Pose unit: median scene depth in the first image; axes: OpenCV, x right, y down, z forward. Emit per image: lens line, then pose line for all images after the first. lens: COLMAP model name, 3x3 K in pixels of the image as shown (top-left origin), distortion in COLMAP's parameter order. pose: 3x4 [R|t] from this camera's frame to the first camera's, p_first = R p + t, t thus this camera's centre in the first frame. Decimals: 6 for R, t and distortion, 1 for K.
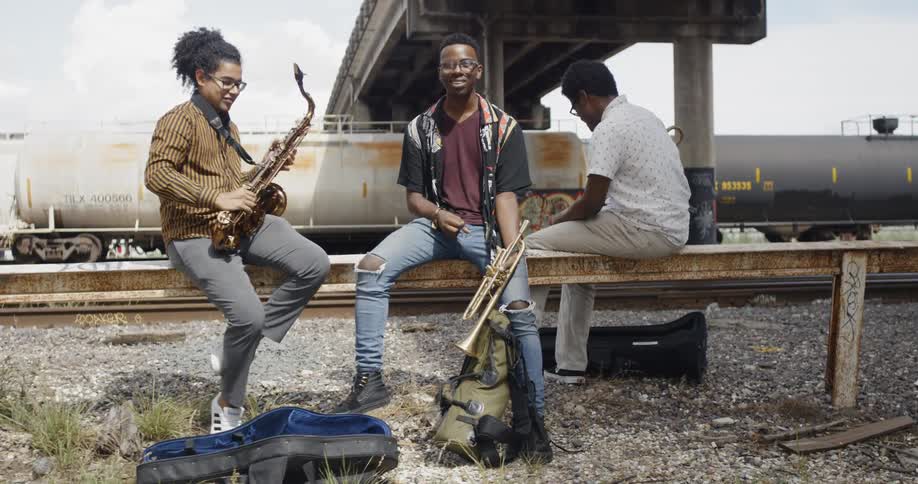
lens RADIAL K [[1132.5, 0, 458.3], [0, 1132.5, 243.6], [0, 0, 1]] dist [-0.074422, 0.000000]
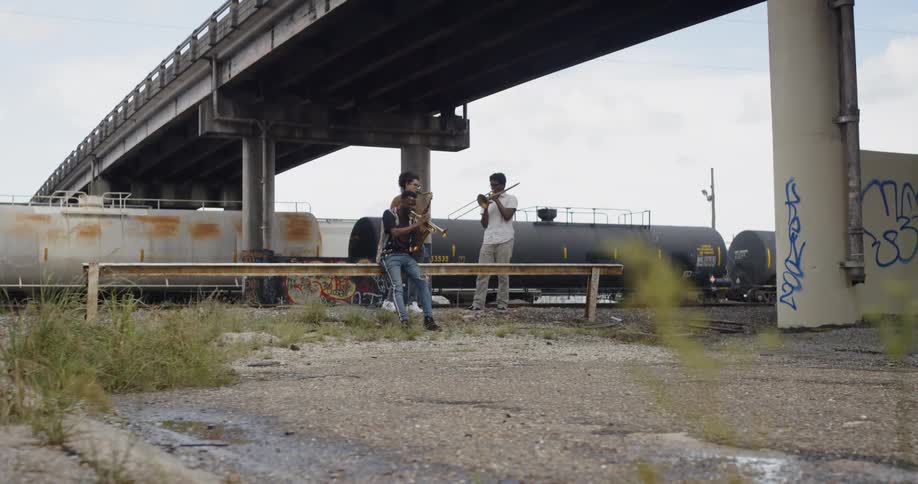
lens RADIAL K [[1132.5, 0, 451.9], [0, 1132.5, 238.5], [0, 0, 1]] dist [-0.074422, 0.000000]
pose [[0.953924, 0.025521, 0.298962, -0.150458], [-0.003377, 0.997226, -0.074353, 0.026263], [-0.300030, 0.069917, 0.951364, -0.280036]]
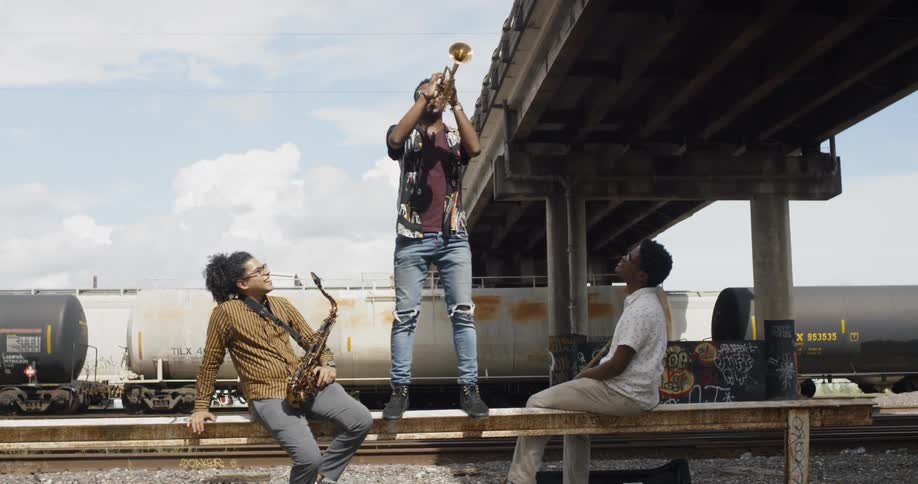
lens RADIAL K [[1132.5, 0, 456.8], [0, 1132.5, 249.2], [0, 0, 1]] dist [-0.074422, 0.000000]
pose [[0.995893, -0.009747, -0.090009, 0.014951], [-0.001709, 0.991987, -0.126332, -0.001705], [0.090519, 0.125967, 0.987896, -0.044471]]
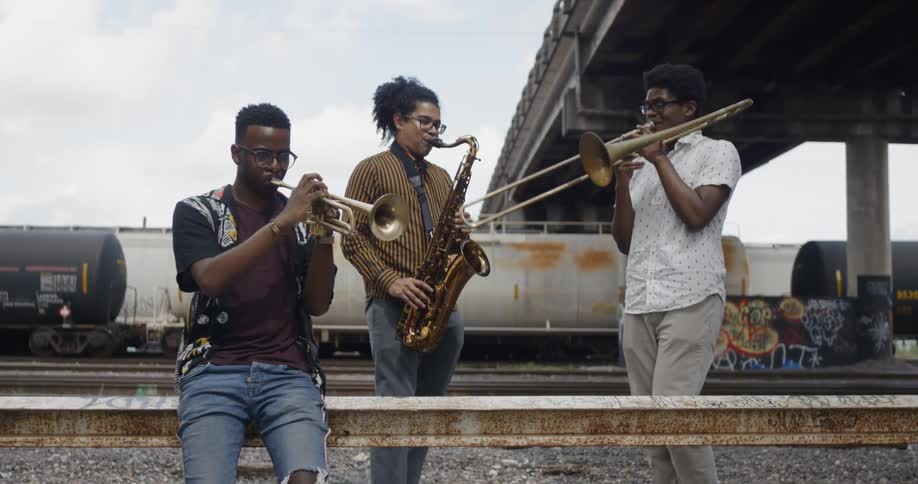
lens RADIAL K [[1132.5, 0, 456.7], [0, 1132.5, 252.1], [0, 0, 1]] dist [-0.074422, 0.000000]
pose [[0.990304, 0.016663, -0.137911, -0.000034], [-0.027761, 0.996493, -0.078941, -0.003992], [0.136112, 0.082004, 0.987294, 0.039401]]
